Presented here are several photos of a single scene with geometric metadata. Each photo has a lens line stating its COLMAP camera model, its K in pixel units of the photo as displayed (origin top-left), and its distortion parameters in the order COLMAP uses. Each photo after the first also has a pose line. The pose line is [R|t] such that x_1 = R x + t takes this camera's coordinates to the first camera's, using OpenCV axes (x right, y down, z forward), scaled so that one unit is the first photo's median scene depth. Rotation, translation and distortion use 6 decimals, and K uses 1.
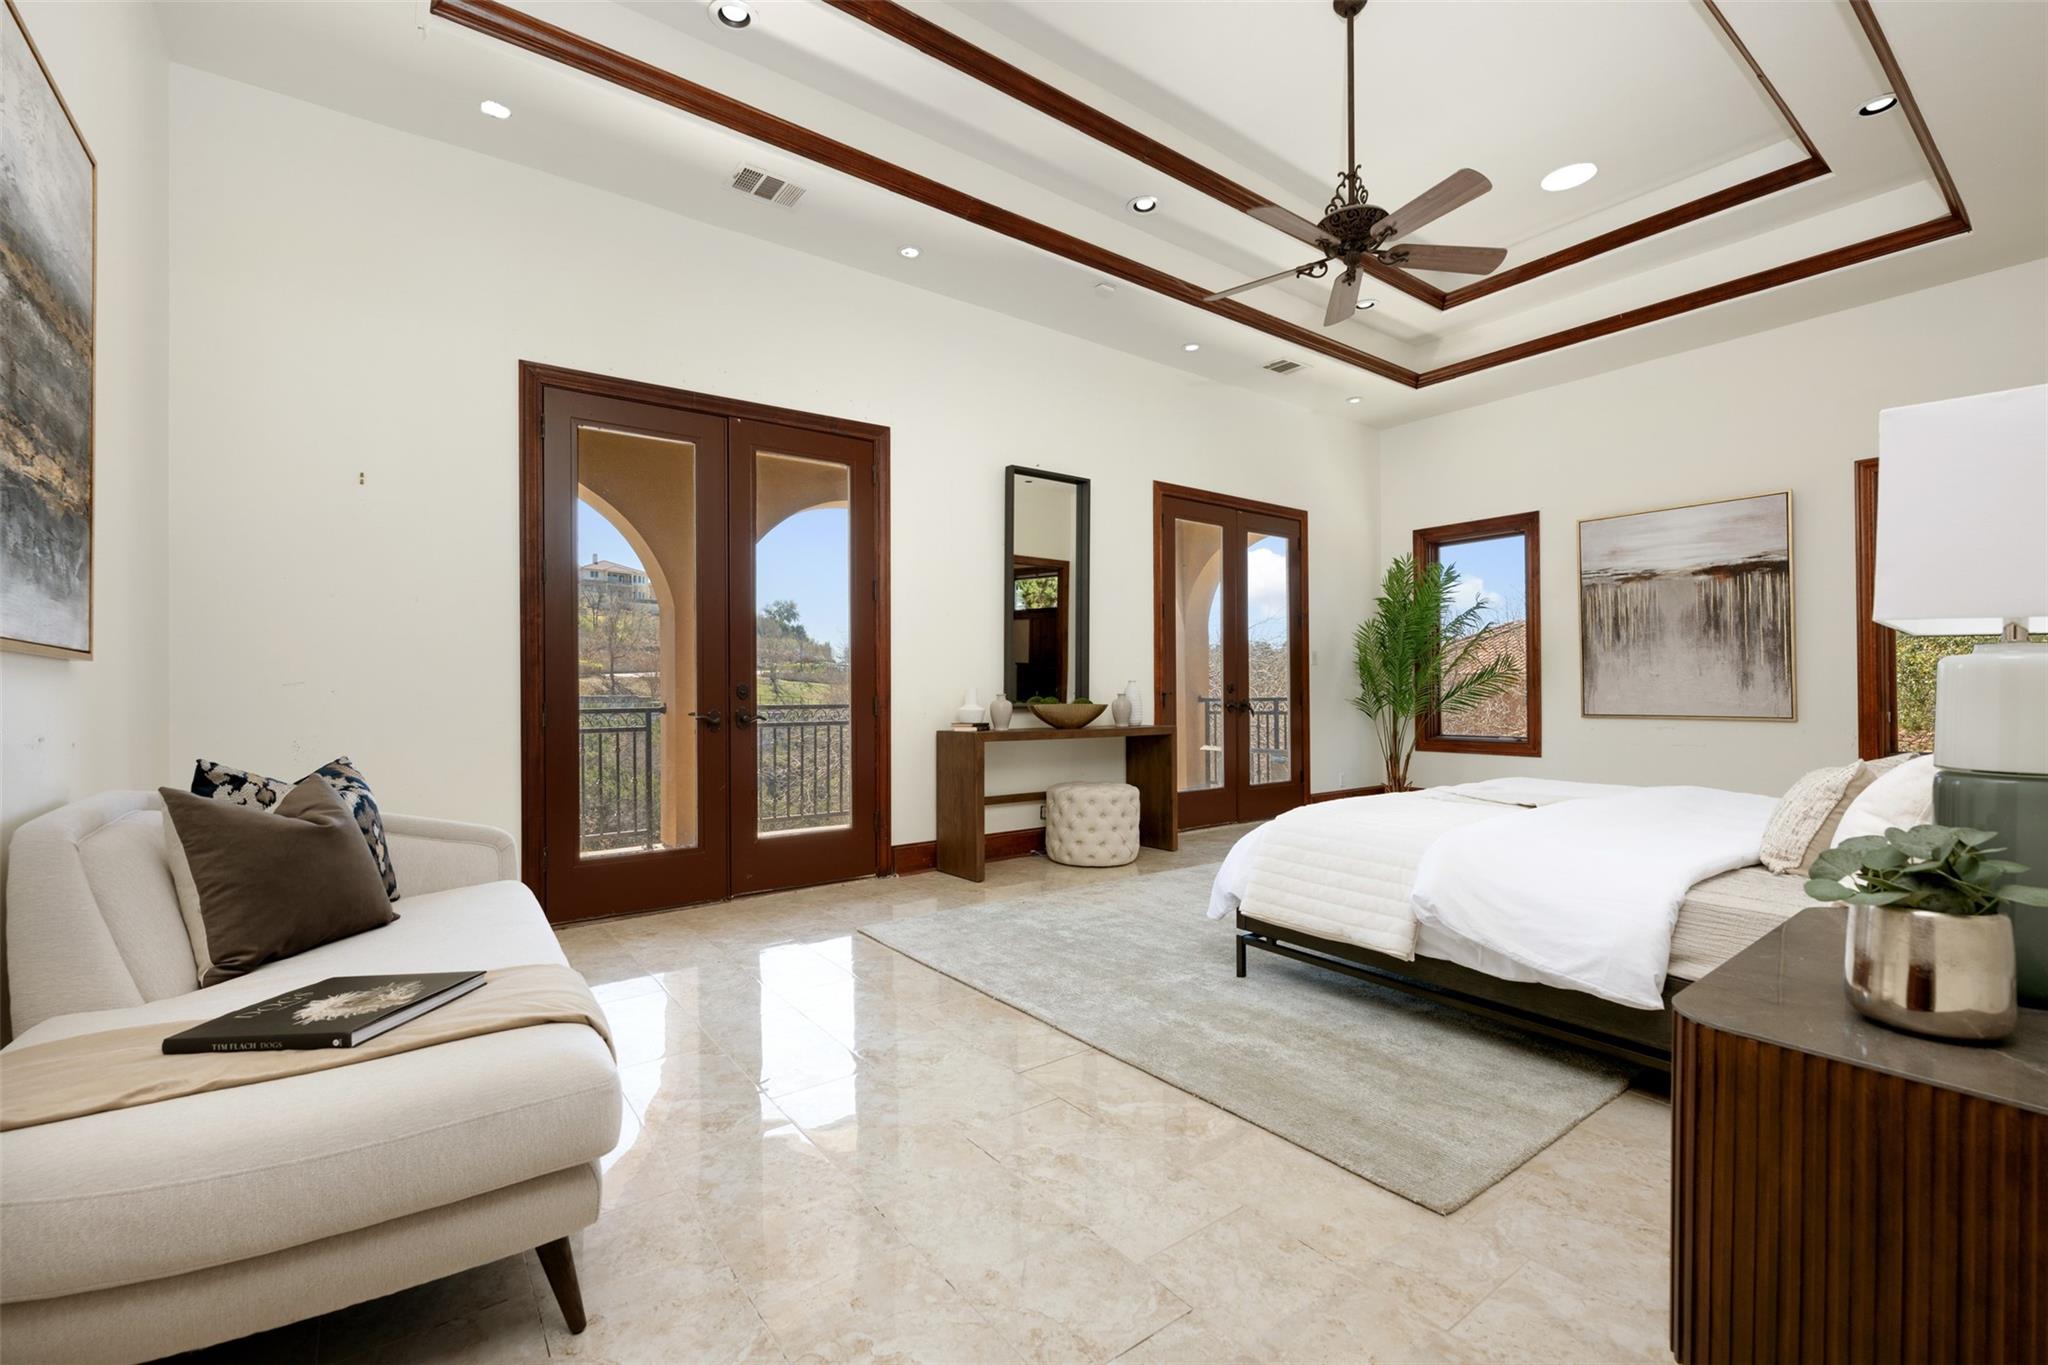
lens RADIAL K [[835.8, 0, 1024.0], [0, 835.8, 682.5], [0, 0, 1]] dist [0.000634, 0.000072]
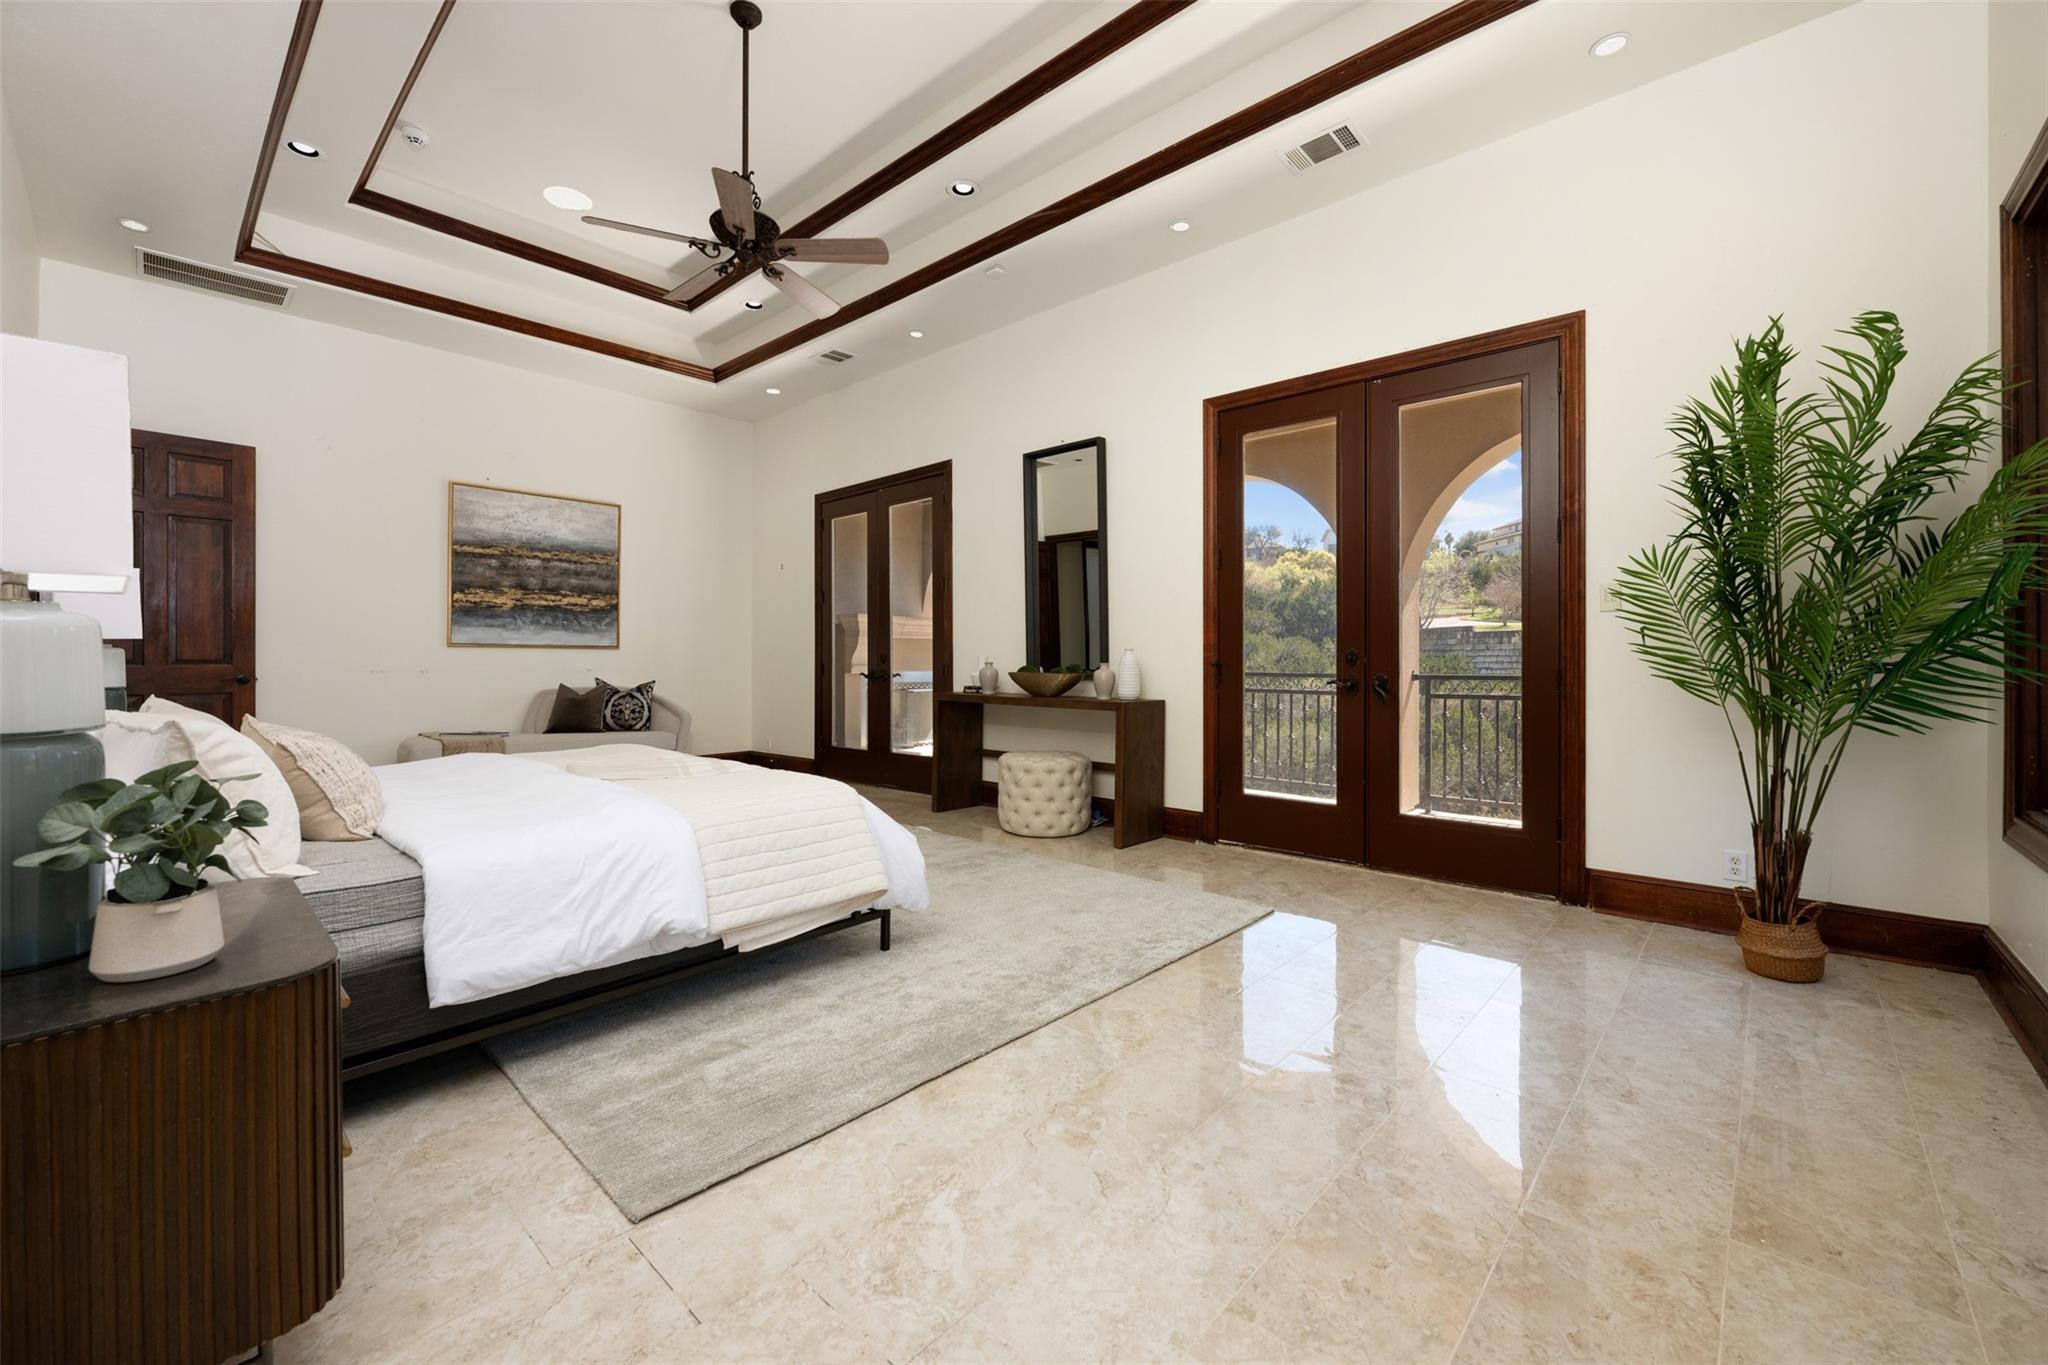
lens RADIAL K [[836.0, 0, 1024.0], [0, 836.0, 682.5], [0, 0, 1]] dist [-0.001909, -0.000288]
pose [[0.189807, 0.035334, -0.981185, 0.907685], [0.002981, 0.999327, 0.036564, 0.000081], [0.981817, -0.009865, 0.189574, 0.664553]]
